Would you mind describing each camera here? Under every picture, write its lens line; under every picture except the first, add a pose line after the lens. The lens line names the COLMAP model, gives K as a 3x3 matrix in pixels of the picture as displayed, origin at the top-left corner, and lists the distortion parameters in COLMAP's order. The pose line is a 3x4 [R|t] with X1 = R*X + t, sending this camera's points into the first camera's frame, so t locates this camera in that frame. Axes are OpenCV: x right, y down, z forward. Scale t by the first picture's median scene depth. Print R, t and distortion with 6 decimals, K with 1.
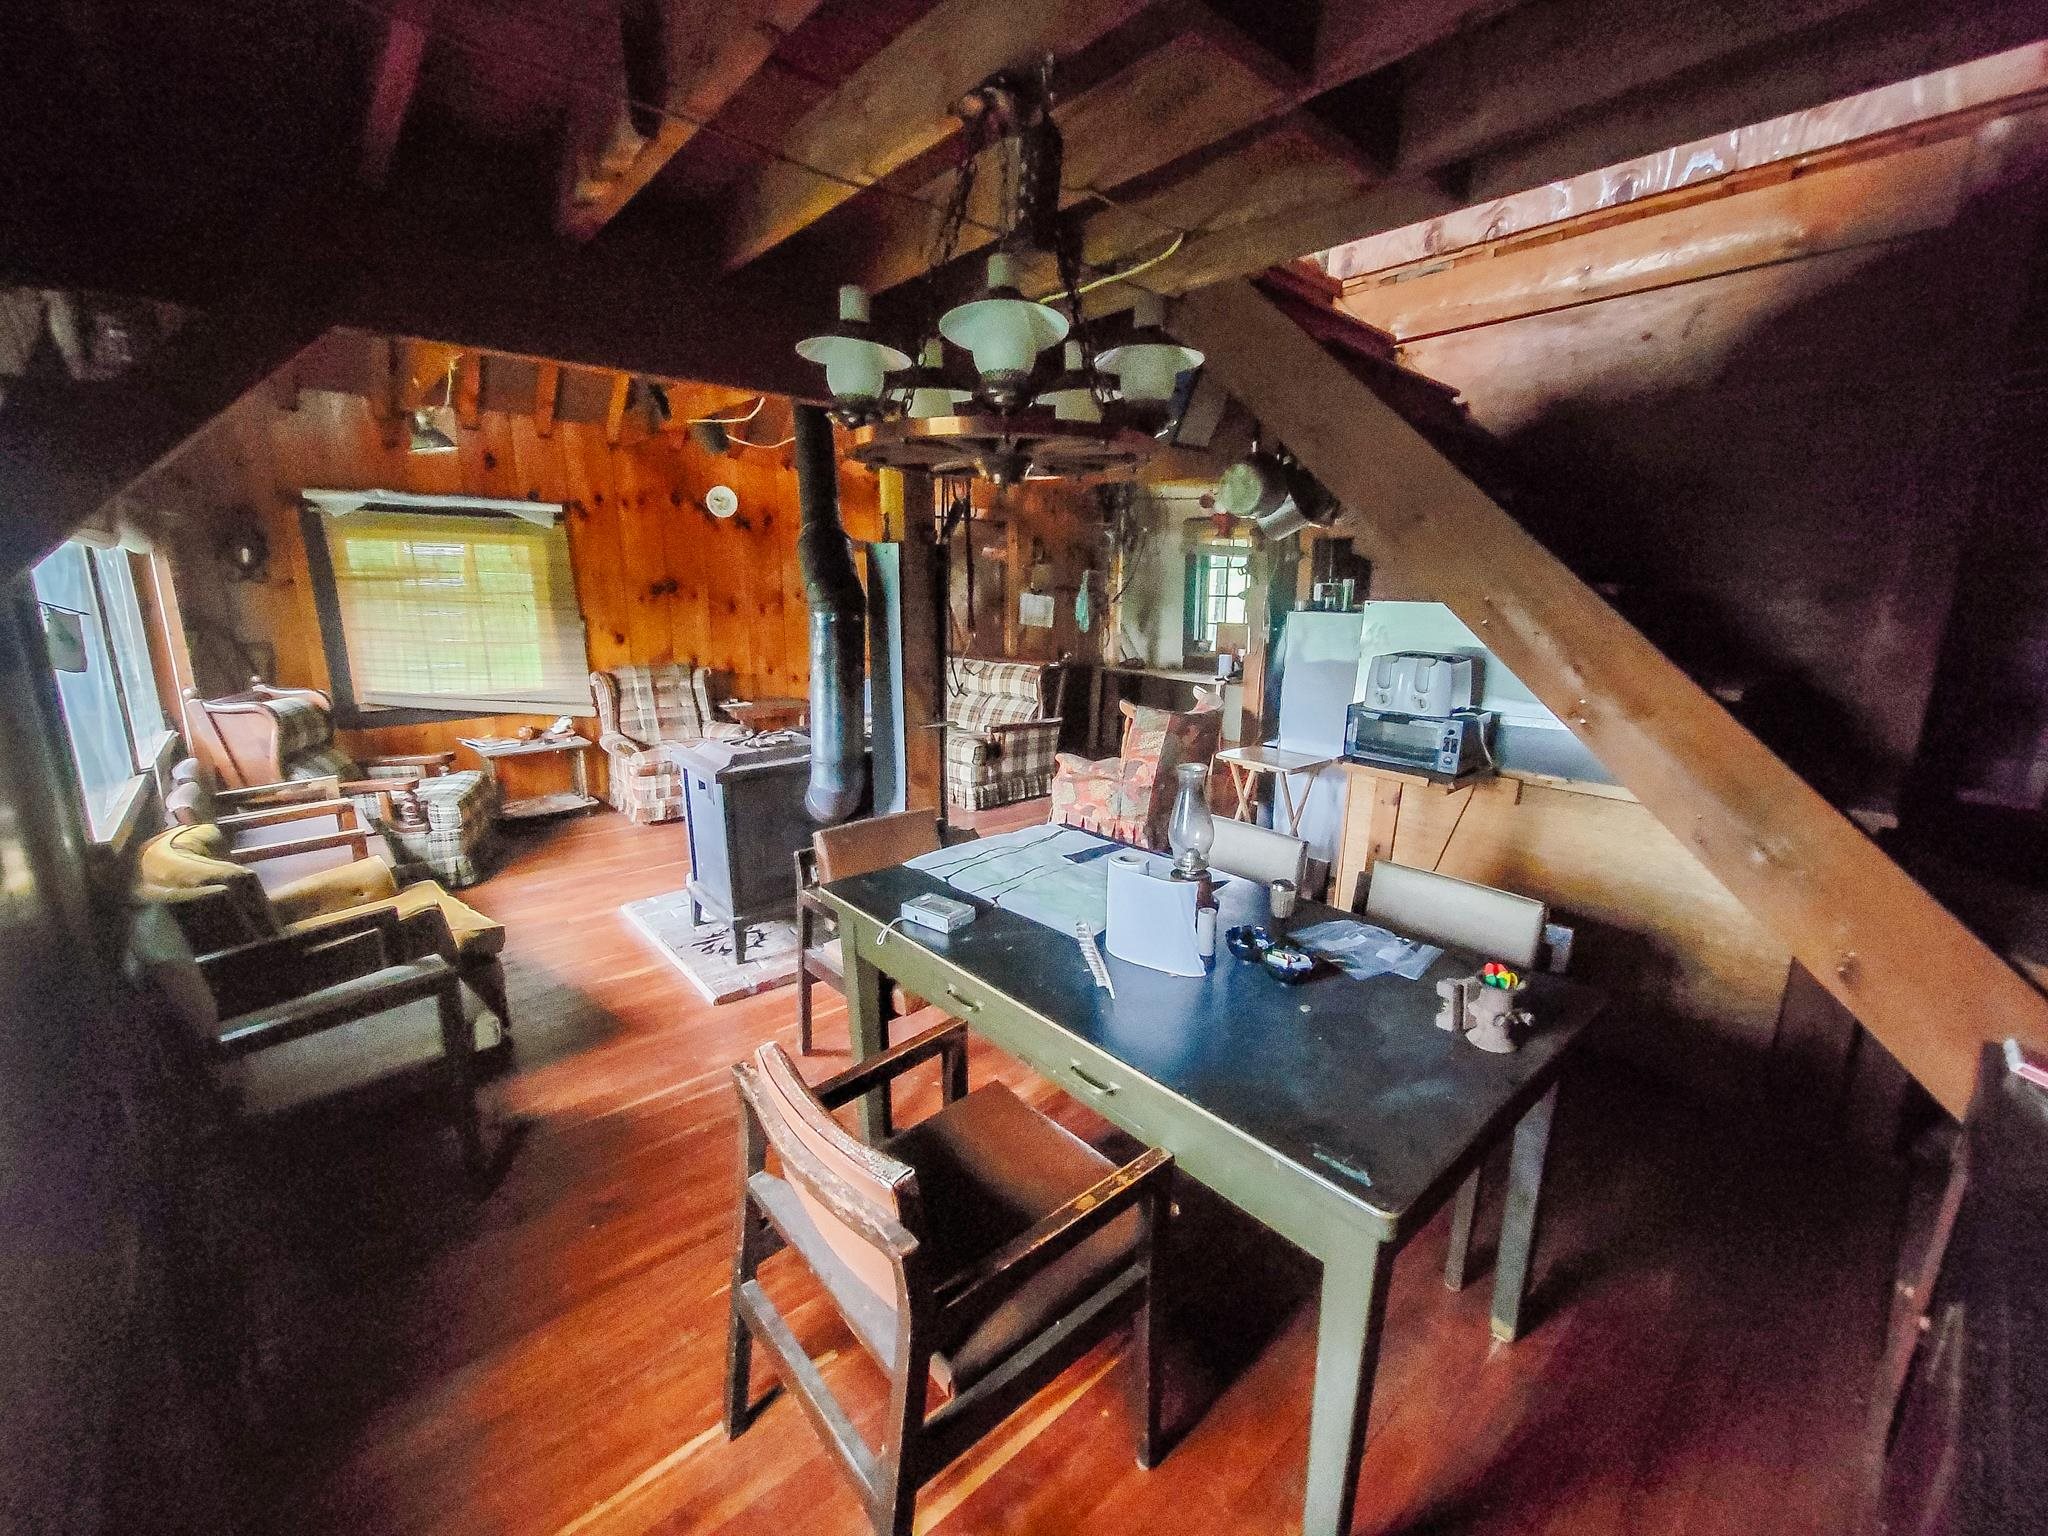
lens RADIAL K [[838.0, 0, 1024.9], [0, 838.0, 769.0], [0, 0, 1]] dist [0.001595, -0.002576]
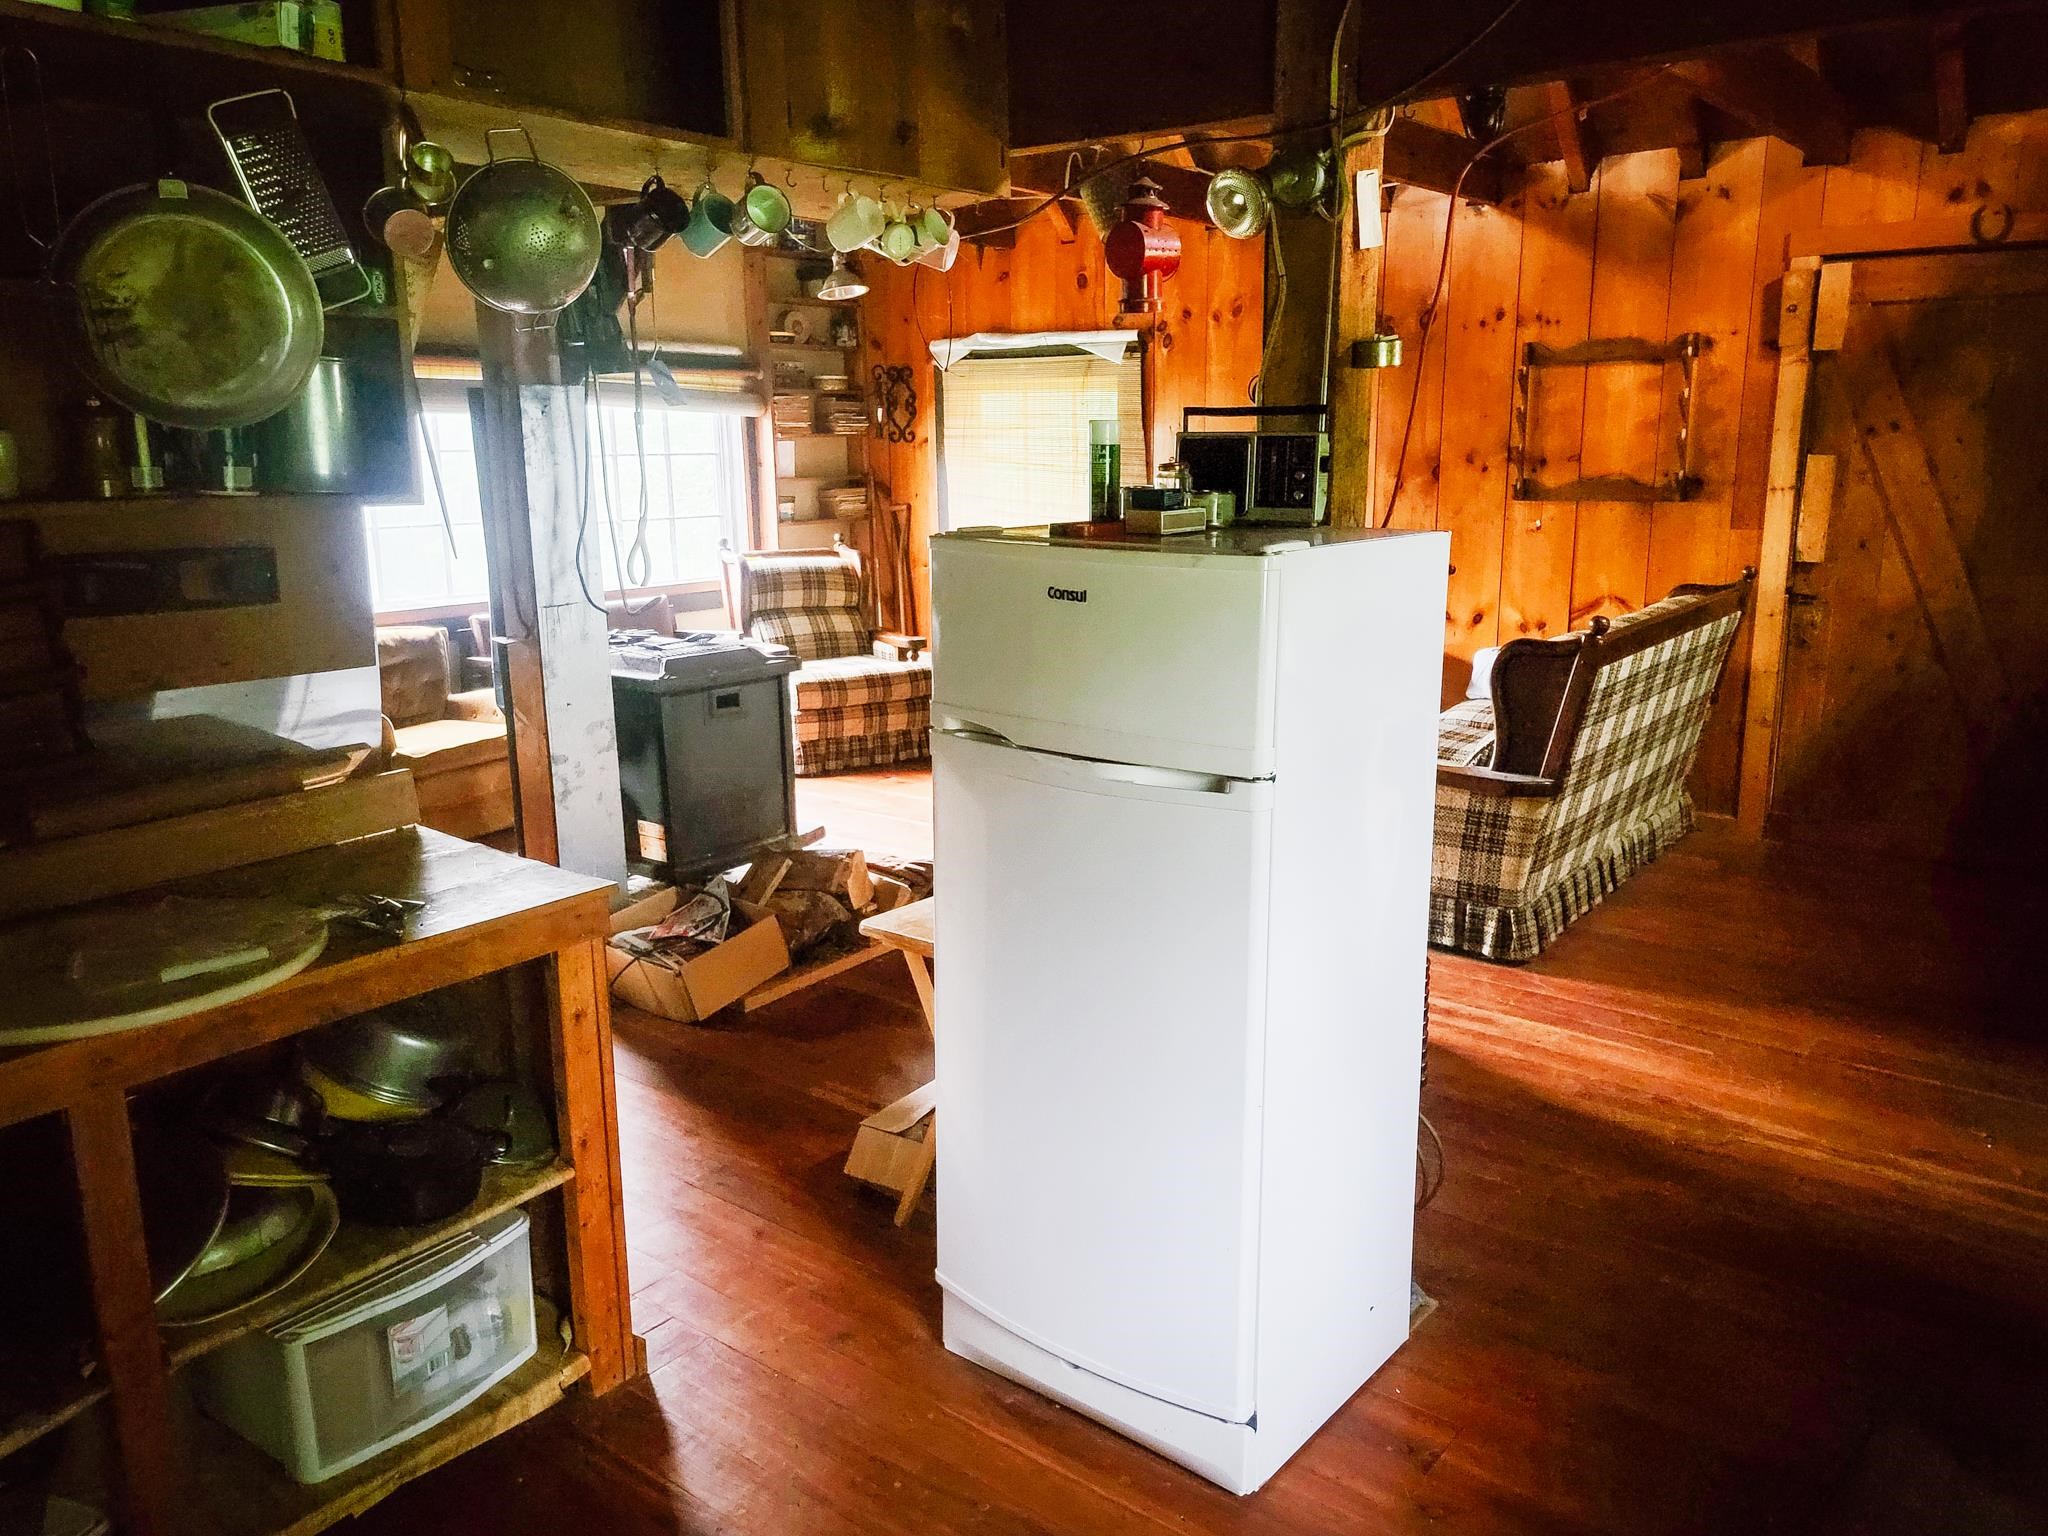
lens RADIAL K [[1555.9, 0, 1042.3], [0, 1555.9, 777.7], [0, 0, 1]] dist [0.055285, -0.018033]
pose [[0.188021, 0.199205, -0.961751, 0.702112], [-0.201828, 0.966154, 0.160659, -0.132693], [0.961204, 0.163901, 0.221863, 0.628998]]
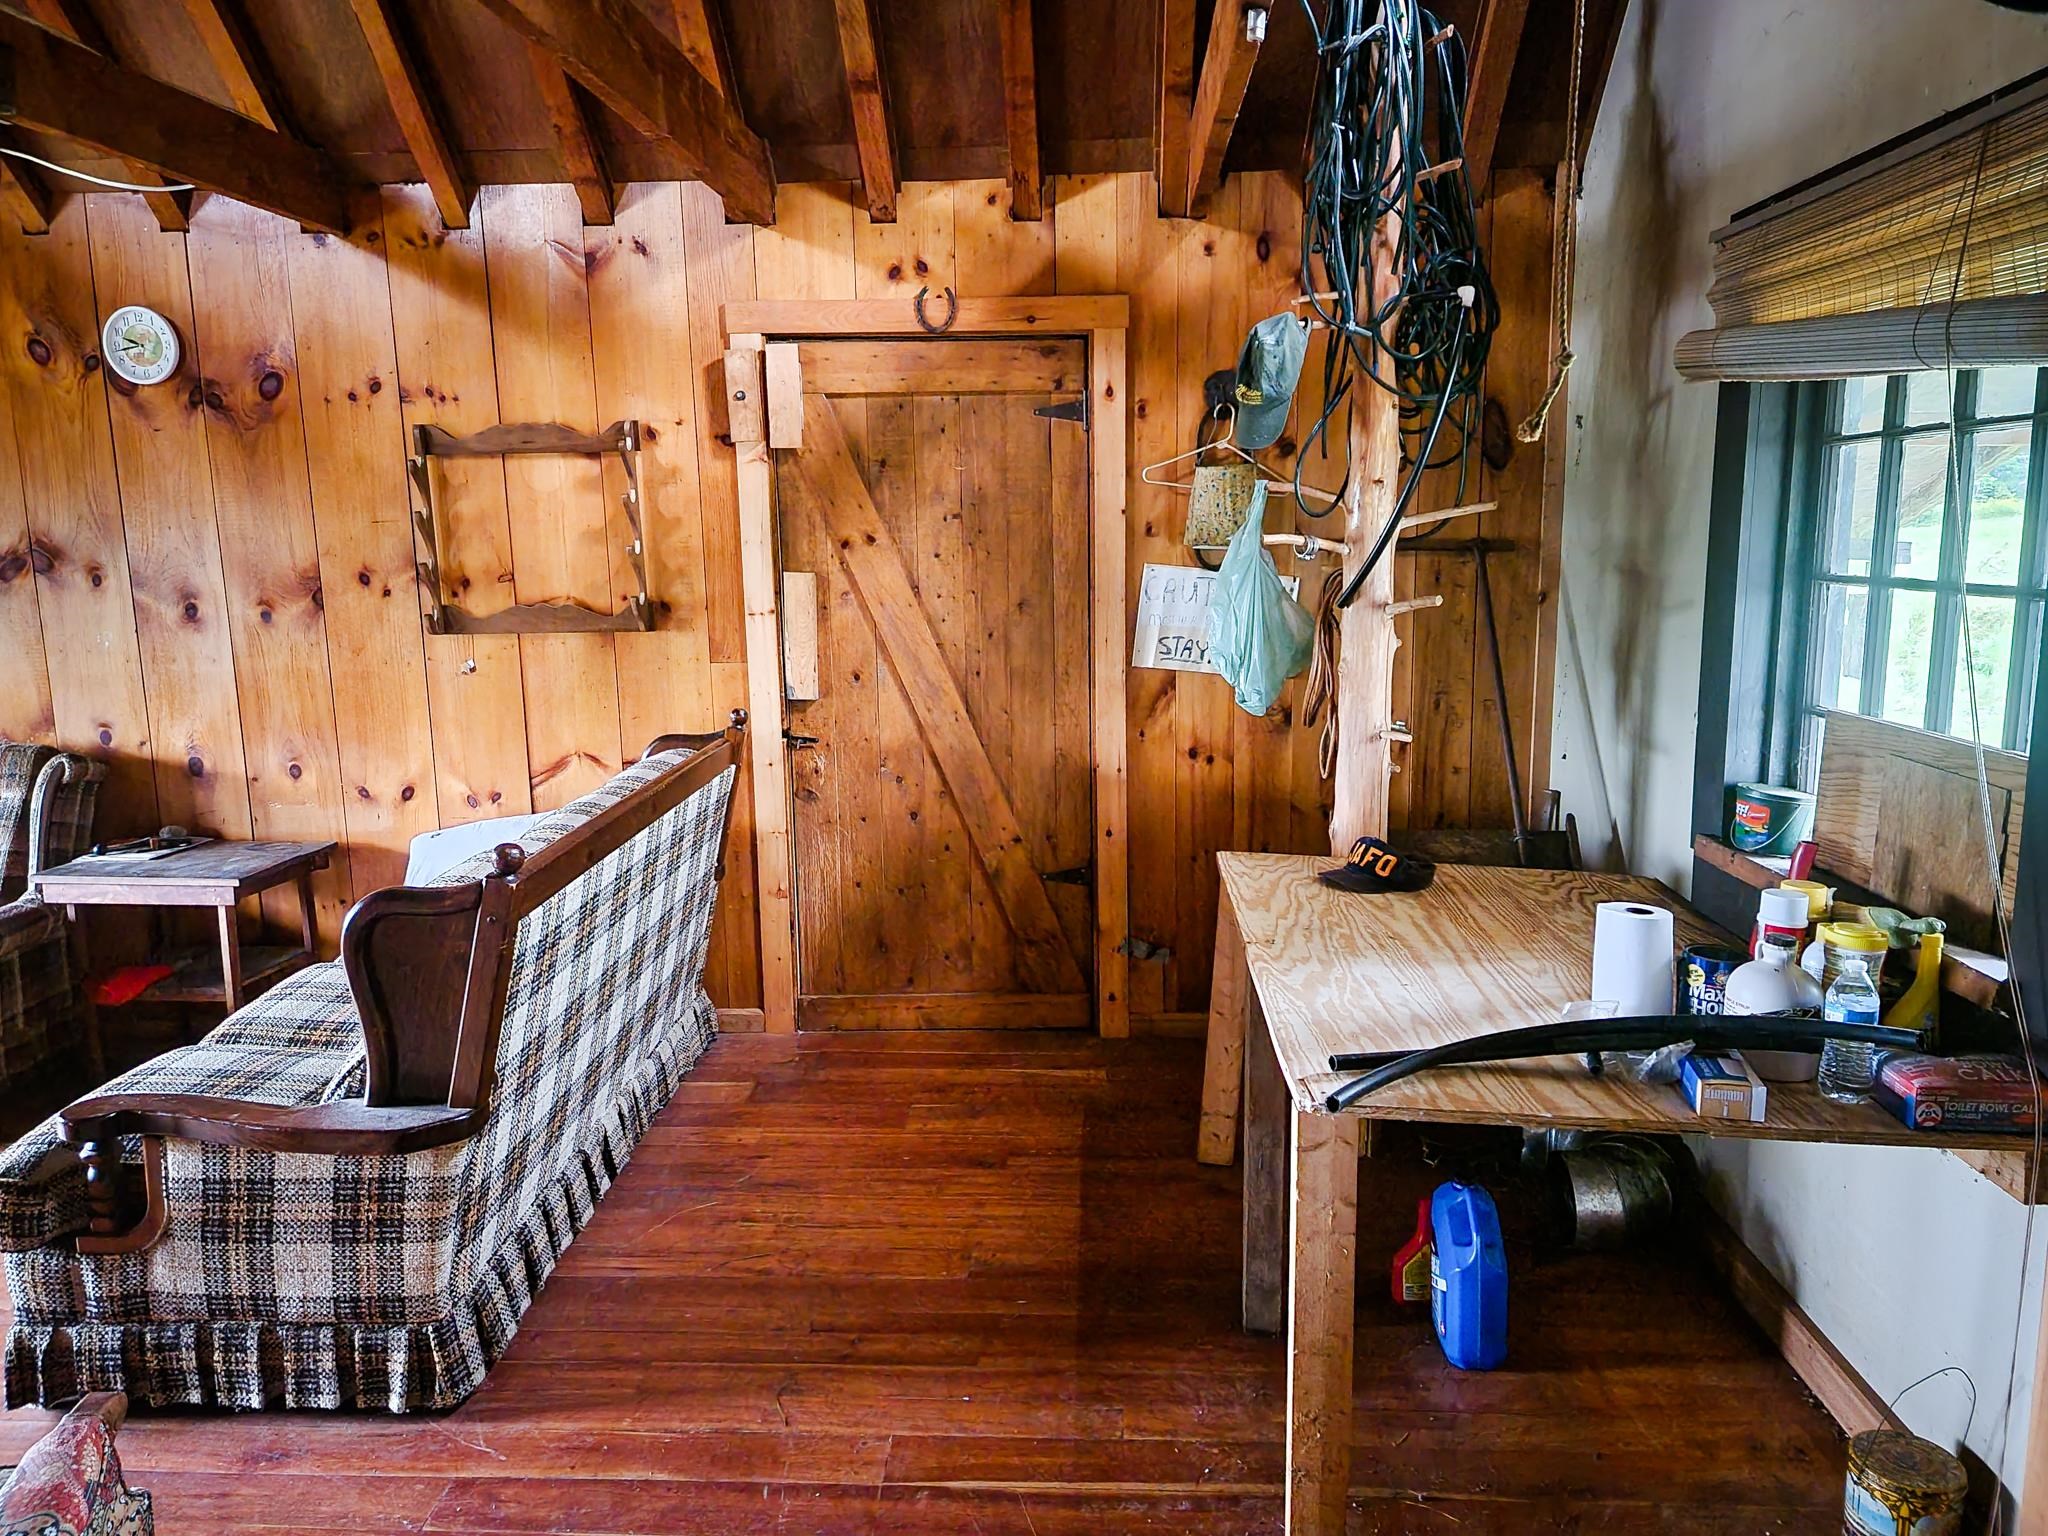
lens RADIAL K [[1418.0, 0, 1034.5], [0, 1418.0, 750.4], [0, 0, 1]] dist [0.079556, -0.054106]
pose [[0.713021, 0.092654, -0.694994, 0.440051], [-0.128386, 0.991724, 0.000498, -0.186698], [0.689288, 0.088872, 0.719016, 0.825149]]
